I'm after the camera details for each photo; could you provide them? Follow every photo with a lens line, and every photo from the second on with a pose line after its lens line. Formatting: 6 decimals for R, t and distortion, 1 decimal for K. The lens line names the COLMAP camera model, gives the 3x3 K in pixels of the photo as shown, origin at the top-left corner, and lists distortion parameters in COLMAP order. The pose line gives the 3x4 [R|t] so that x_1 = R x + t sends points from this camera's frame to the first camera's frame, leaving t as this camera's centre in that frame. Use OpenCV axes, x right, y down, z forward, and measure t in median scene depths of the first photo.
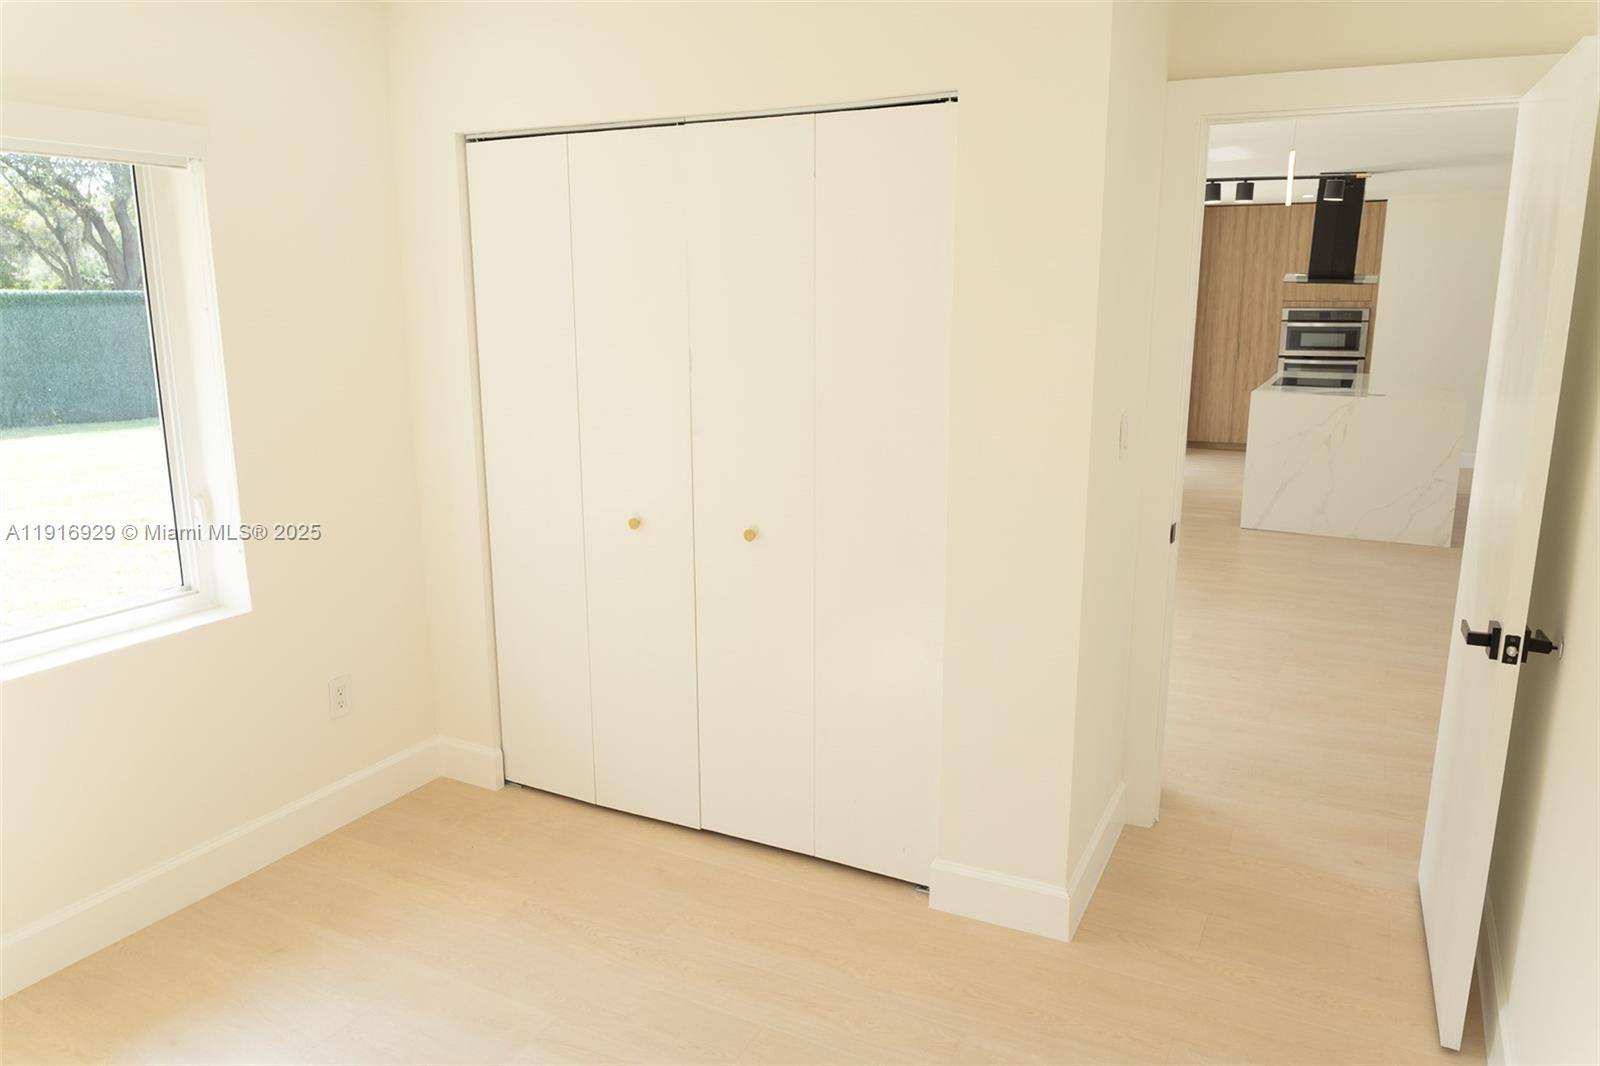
lens RADIAL K [[1109.5, 0, 800.0], [0, 1109.5, 533.0], [0, 0, 1]] dist [-0.000755, -0.004353]
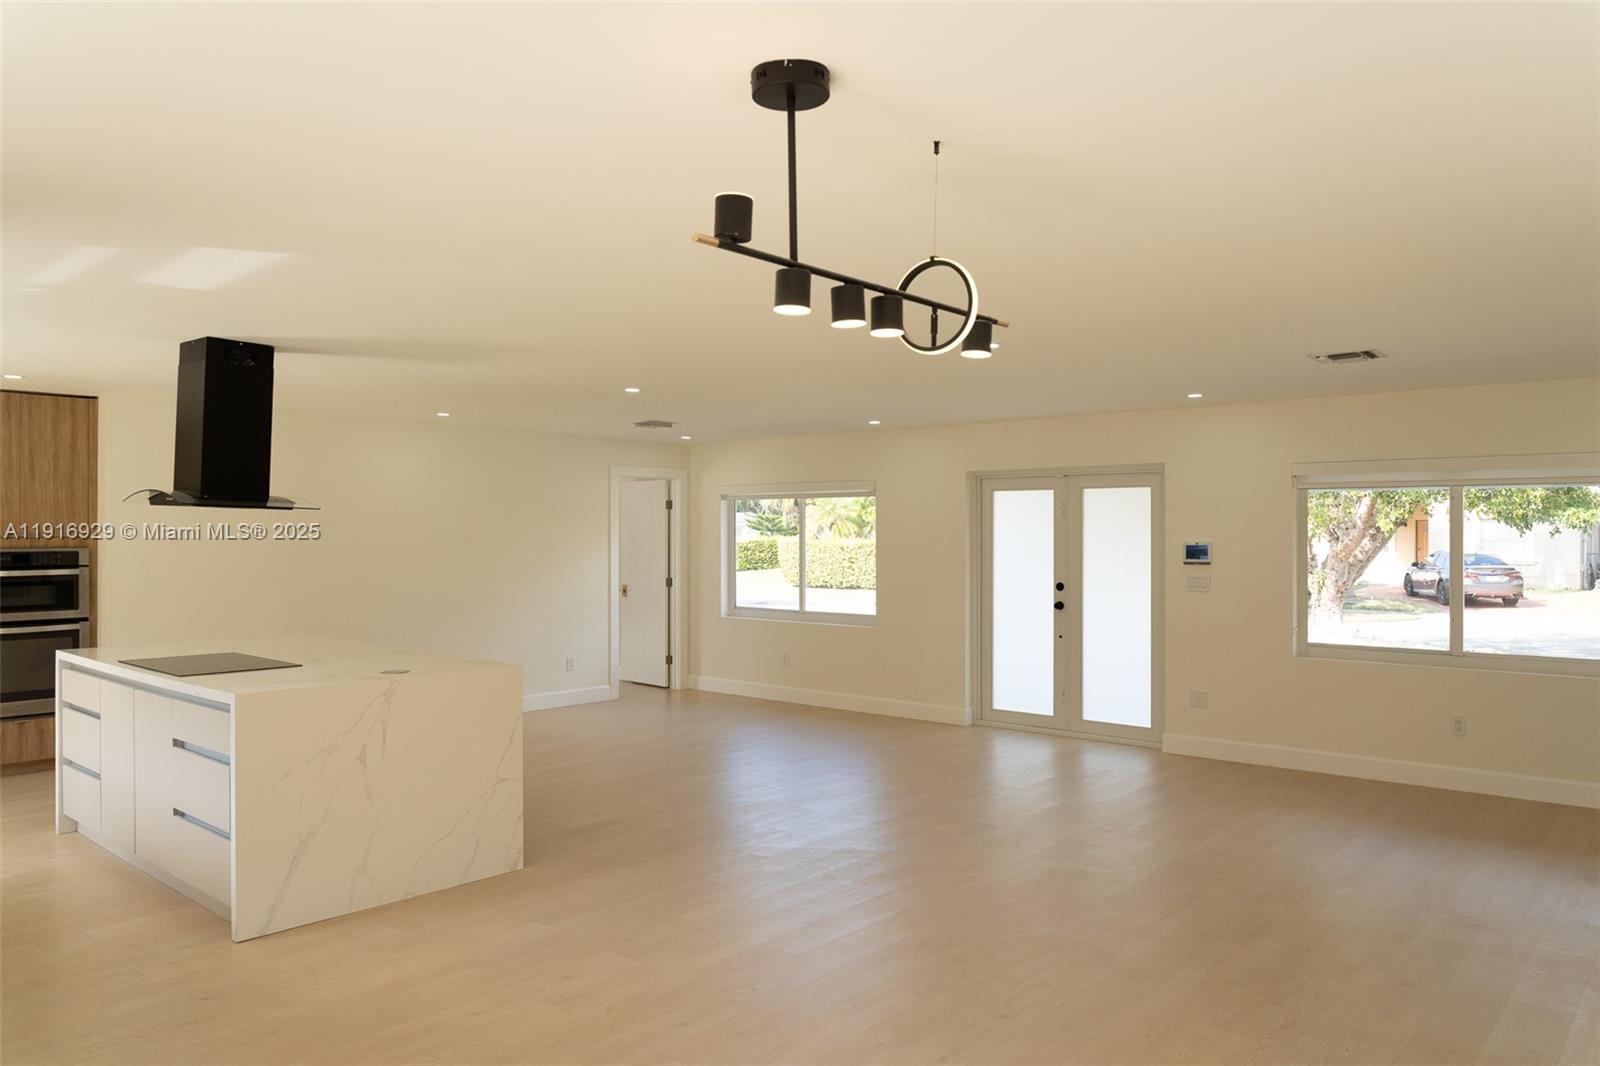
lens RADIAL K [[1109.5, 0, 800.0], [0, 1109.5, 533.0], [0, 0, 1]] dist [-0.000755, -0.004353]
pose [[0.242401, 0.000022, 0.970176, -0.047195], [0.204185, 0.977601, -0.051039, -0.085708], [-0.948446, 0.210468, 0.236967, 0.414585]]
